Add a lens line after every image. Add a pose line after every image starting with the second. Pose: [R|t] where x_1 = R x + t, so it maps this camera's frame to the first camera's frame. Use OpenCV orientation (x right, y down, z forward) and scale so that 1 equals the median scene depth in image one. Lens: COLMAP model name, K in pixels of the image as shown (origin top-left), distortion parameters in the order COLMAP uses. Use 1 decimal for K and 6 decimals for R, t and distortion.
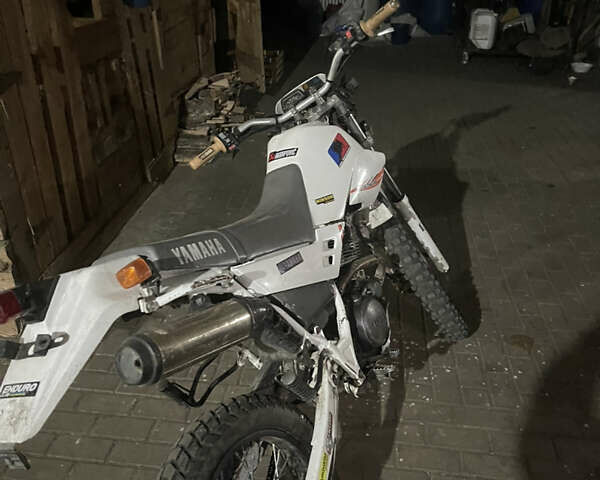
lens RADIAL K [[607.9, 0, 299.4], [0, 607.9, 228.1], [0, 0, 1]] dist [0.053315, -0.043086]
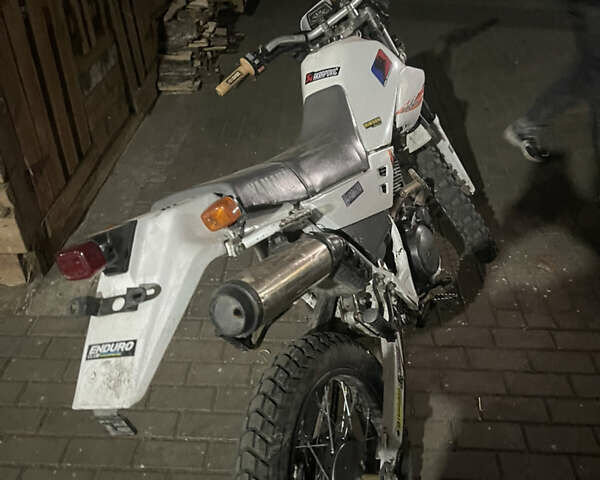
lens RADIAL K [[607.9, 0, 299.4], [0, 607.9, 228.1], [0, 0, 1]] dist [0.053315, -0.043086]
pose [[0.996425, -0.052502, 0.066180, -0.139986], [0.044374, 0.991925, 0.118809, -0.003496], [-0.071884, -0.115448, 0.990709, 0.071603]]
